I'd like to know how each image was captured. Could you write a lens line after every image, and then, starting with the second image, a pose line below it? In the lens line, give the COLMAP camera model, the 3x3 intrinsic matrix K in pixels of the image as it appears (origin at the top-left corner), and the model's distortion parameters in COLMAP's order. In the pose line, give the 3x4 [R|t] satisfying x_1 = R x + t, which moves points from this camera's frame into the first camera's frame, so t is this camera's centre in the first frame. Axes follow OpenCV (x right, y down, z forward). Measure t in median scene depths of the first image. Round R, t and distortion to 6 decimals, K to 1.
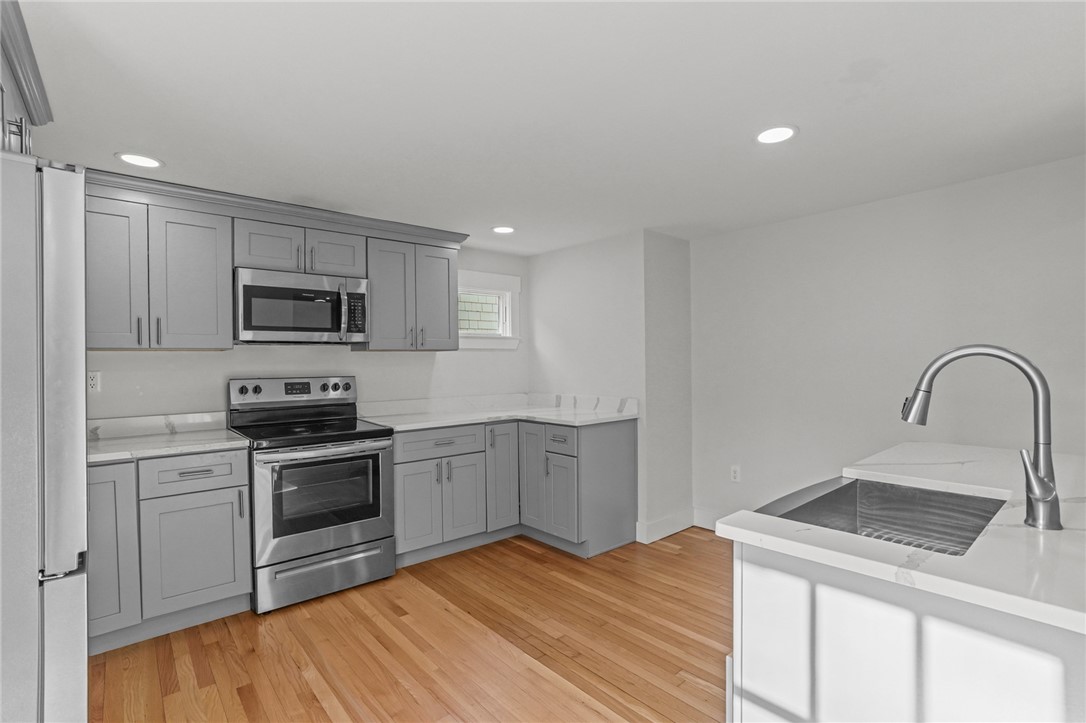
lens RADIAL K [[509.5, 0, 536.9], [0, 509.5, 372.6], [0, 0, 1]] dist [-0.028174, 0.000592]
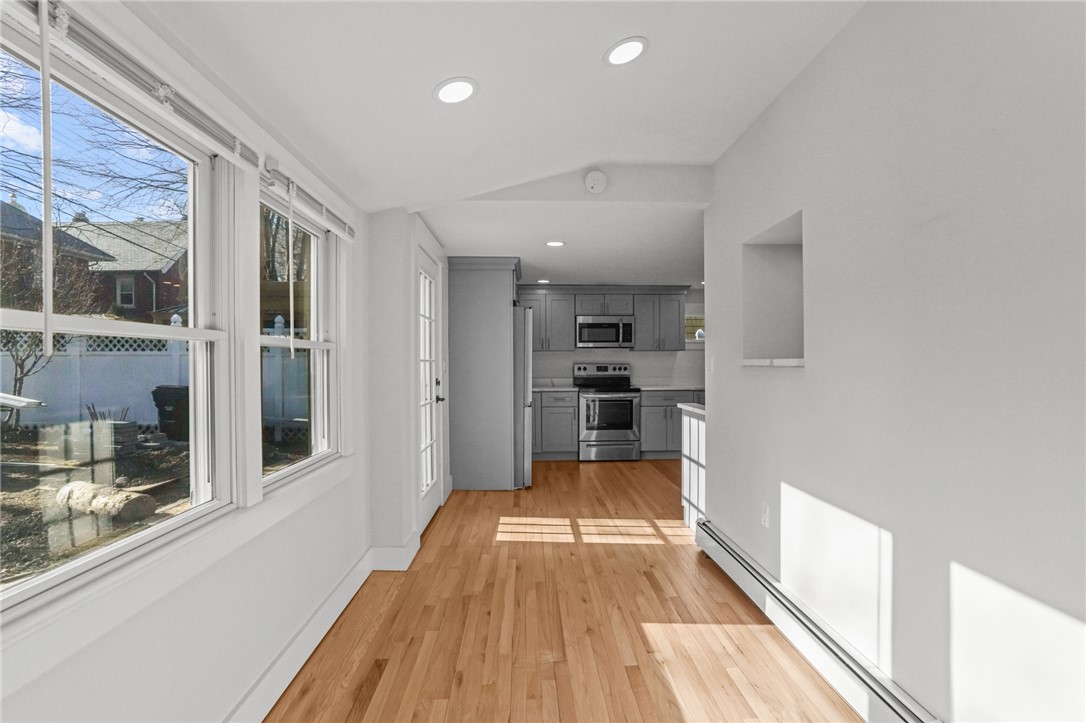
lens RADIAL K [[490.5, 0, 545.3], [0, 490.5, 364.9], [0, 0, 1]] dist [-0.003600, -0.000038]
pose [[0.791004, 0.014034, -0.611650, 0.624010], [-0.016891, 0.999857, 0.001098, 0.017276], [0.611578, 0.009463, 0.791127, -0.809383]]
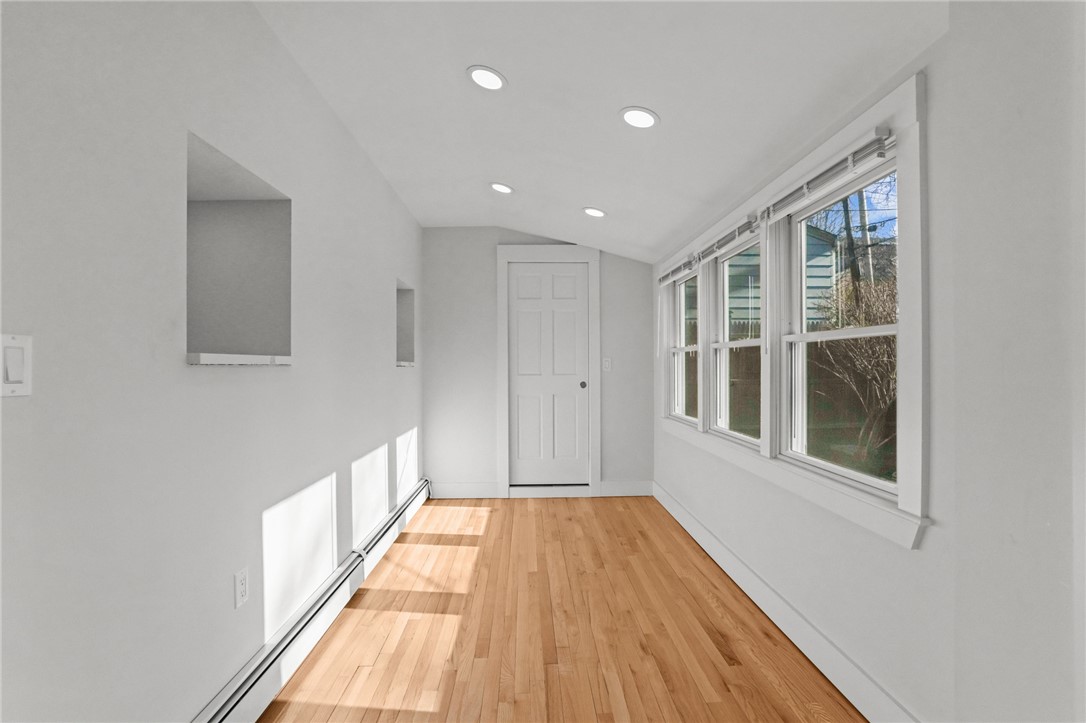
lens RADIAL K [[490.5, 0, 545.3], [0, 490.5, 364.9], [0, 0, 1]] dist [-0.003600, -0.000038]
pose [[-0.787874, 0.016888, 0.615605, -1.619195], [0.025990, 0.999645, 0.005839, 0.023275], [-0.615288, 0.020601, -0.788033, 2.188900]]
